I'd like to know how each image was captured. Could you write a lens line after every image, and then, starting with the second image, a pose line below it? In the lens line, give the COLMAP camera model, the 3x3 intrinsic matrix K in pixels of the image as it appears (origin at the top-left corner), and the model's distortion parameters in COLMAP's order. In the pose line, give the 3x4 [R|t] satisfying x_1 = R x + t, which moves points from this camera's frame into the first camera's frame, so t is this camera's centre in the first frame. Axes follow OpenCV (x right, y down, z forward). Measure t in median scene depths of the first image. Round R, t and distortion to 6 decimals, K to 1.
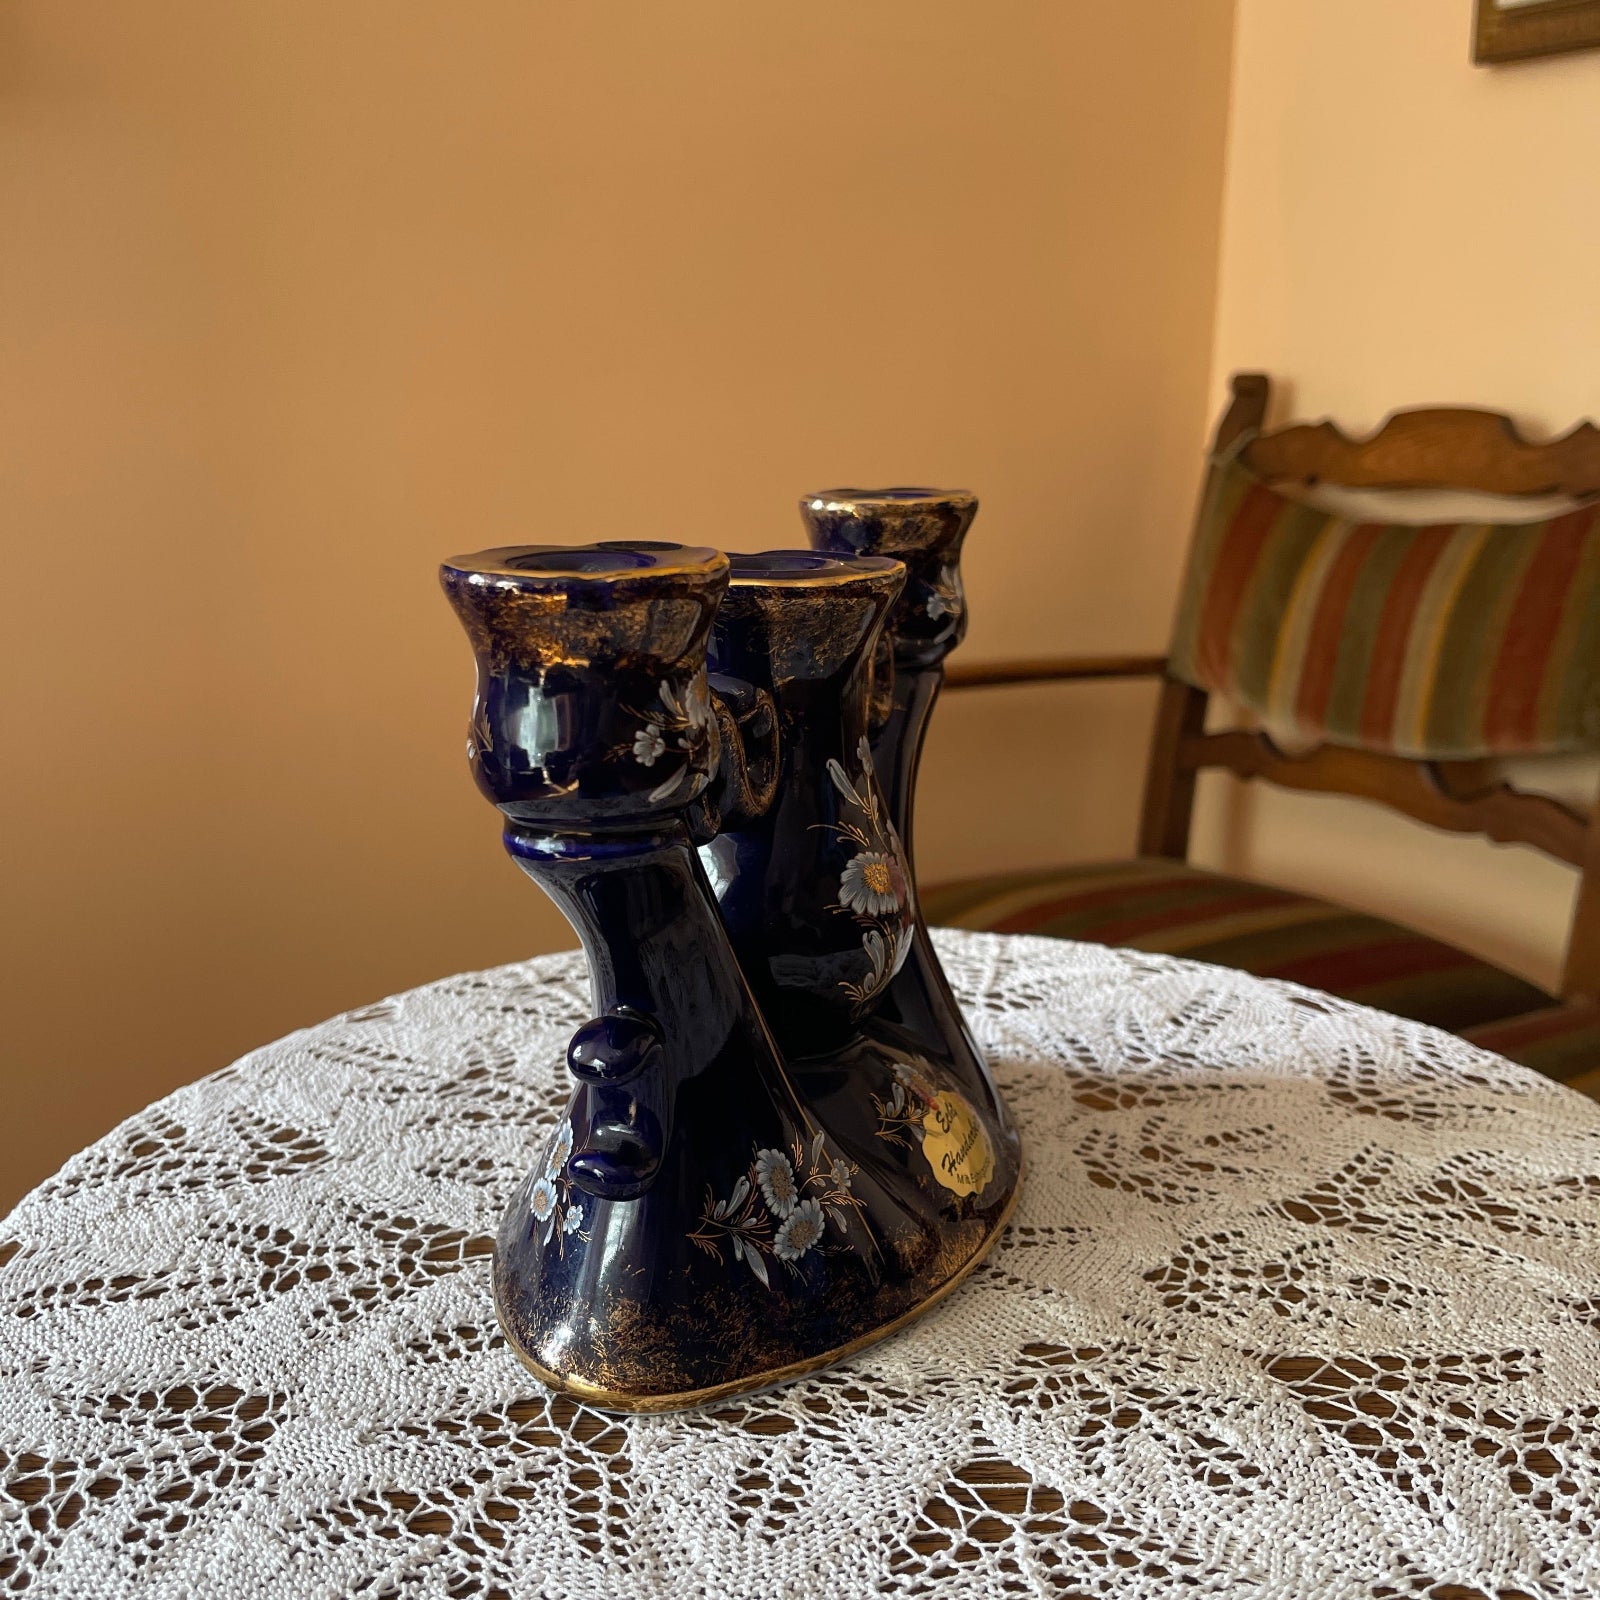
lens RADIAL K [[1717.9, 0, 767.0], [0, 1717.9, 796.4], [0, 0, 1]] dist [0.036217, -0.185476]
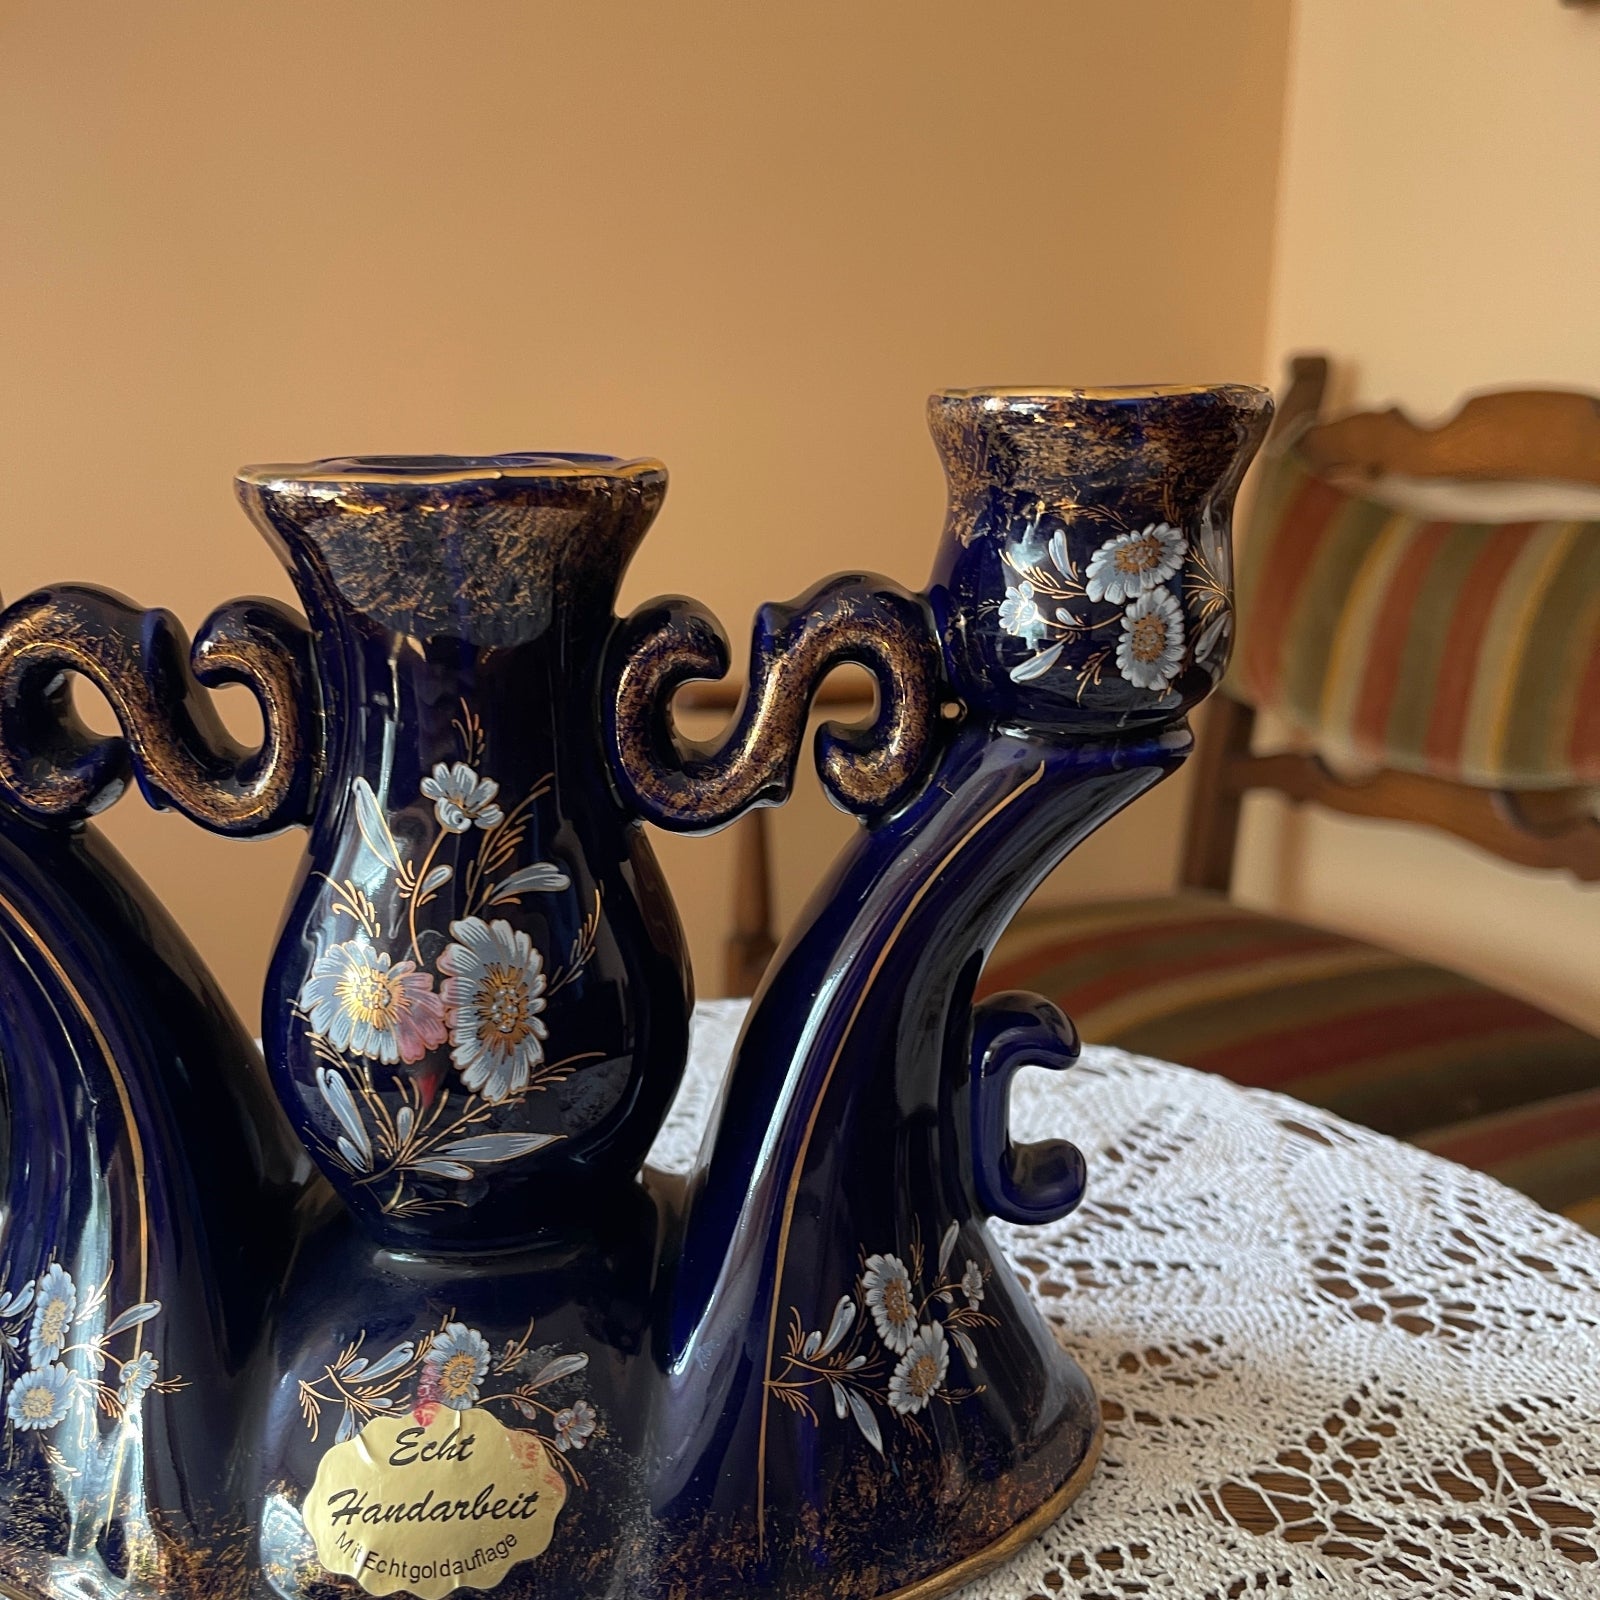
lens RADIAL K [[1688.9, 0, 789.2], [0, 1688.9, 807.8], [0, 0, 1]] dist [0.018926, -0.059472]
pose [[0.999091, 0.017341, -0.038938, 0.154370], [-0.017428, 0.999846, -0.001879, -0.010694], [0.038900, 0.002555, 0.999240, 0.352713]]
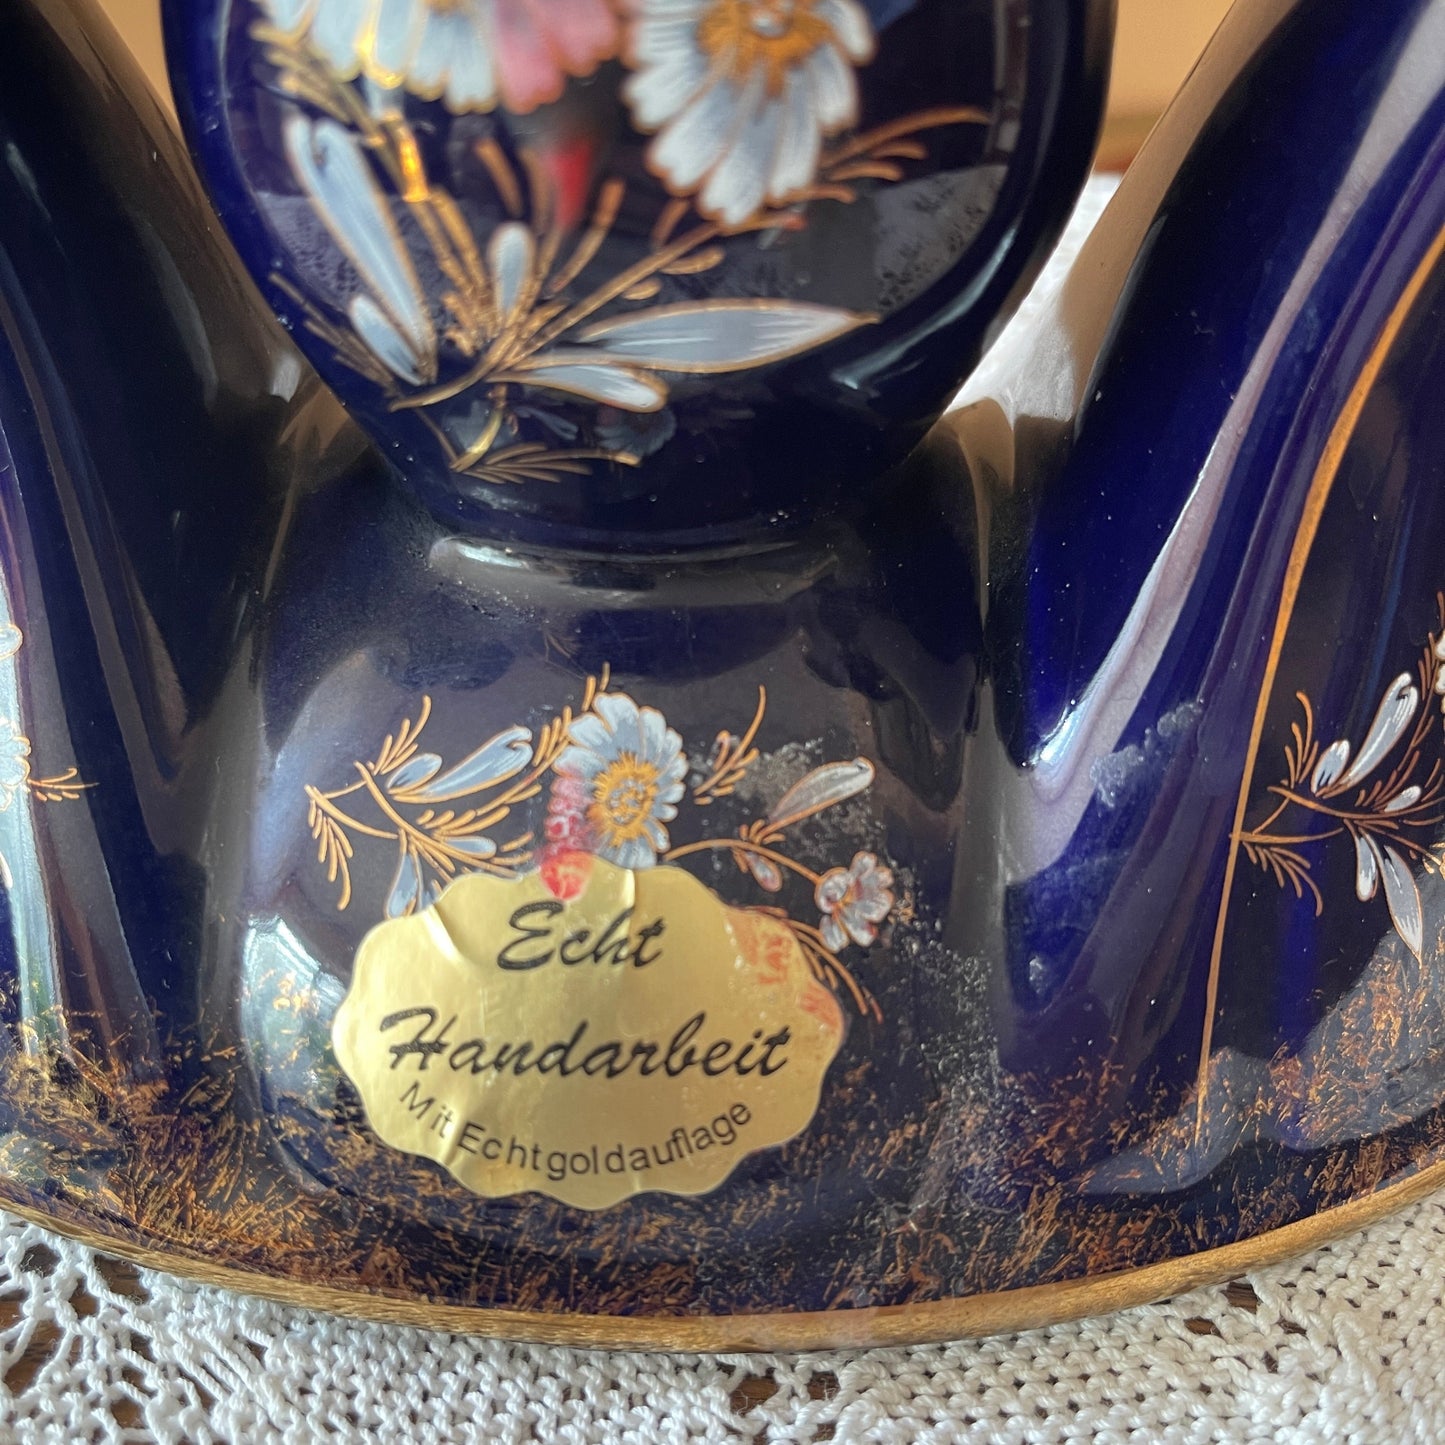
lens RADIAL K [[1525.3, 0, 712.8], [0, 1525.3, 729.6], [0, 0, 1]] dist [0.018926, -0.059472]
pose [[0.996383, 0.074061, -0.041674, 0.055474], [-0.050177, 0.908499, 0.414863, 0.058916], [0.068586, -0.411271, 0.908929, 0.669687]]
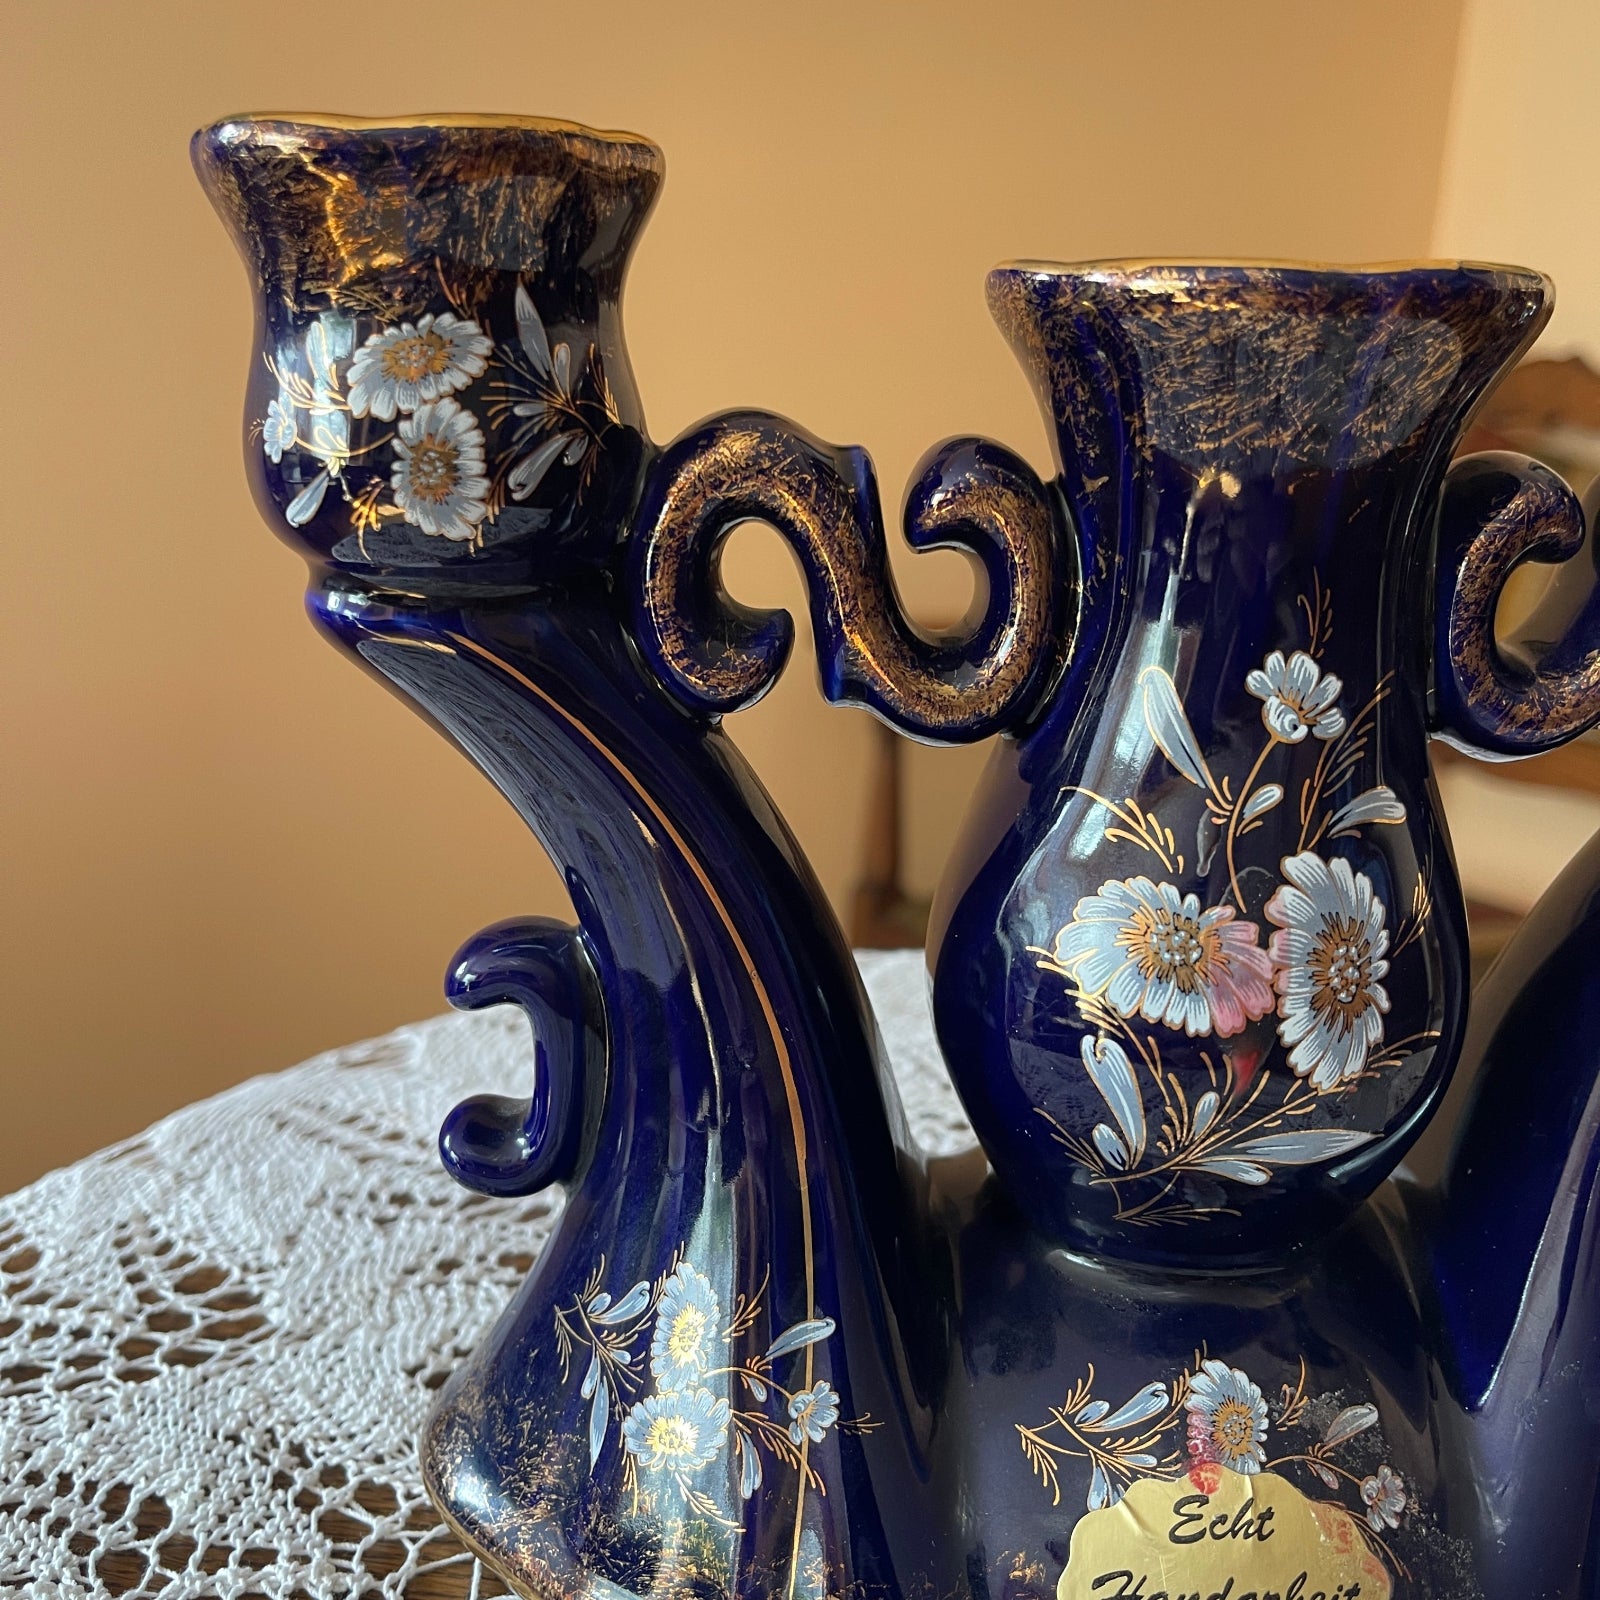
lens RADIAL K [[1652.4, 0, 750.1], [0, 1652.4, 825.4], [0, 0, 1]] dist [0.012275, -0.022425]
pose [[0.997341, 0.056589, -0.045930, -0.077496], [-0.054980, 0.997854, 0.035570, 0.010486], [0.047844, -0.032950, 0.998311, 0.468187]]
